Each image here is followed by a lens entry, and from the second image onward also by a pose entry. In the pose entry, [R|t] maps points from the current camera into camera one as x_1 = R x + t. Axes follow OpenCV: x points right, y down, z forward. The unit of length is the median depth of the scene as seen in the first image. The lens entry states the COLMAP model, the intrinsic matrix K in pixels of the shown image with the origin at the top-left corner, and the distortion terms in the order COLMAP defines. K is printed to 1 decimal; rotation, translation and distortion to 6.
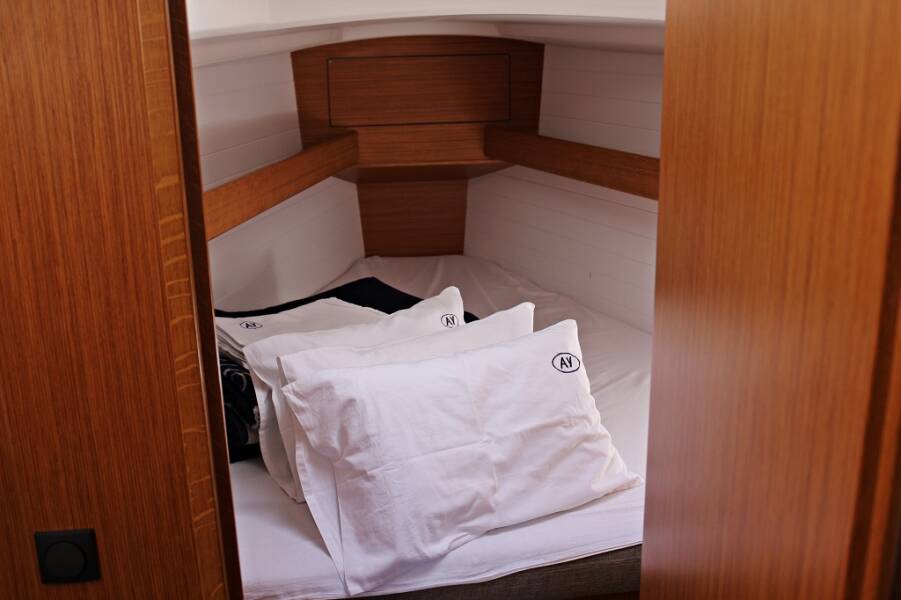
lens RADIAL K [[985.4, 0, 450.7], [0, 985.4, 355.7], [0, 0, 1]] dist [-0.026076, -0.022410]
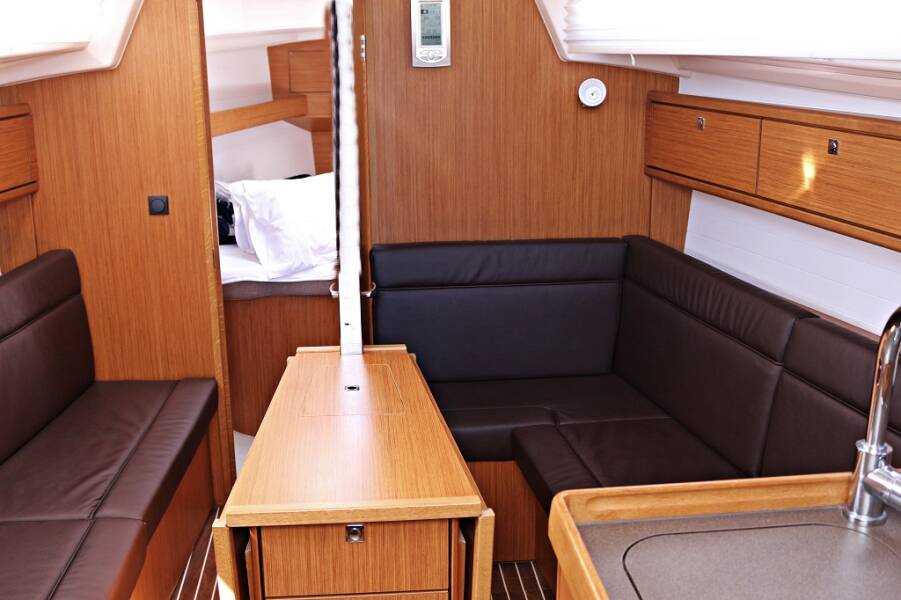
lens RADIAL K [[973.0, 0, 450.5], [0, 973.0, 300.0], [0, 0, 1]] dist [-0.001582, 0.000932]
pose [[0.999877, 0.013197, -0.008463, 0.268899], [-0.013669, 0.998199, -0.058410, 0.337348], [0.007677, 0.058518, 0.998257, -0.989751]]
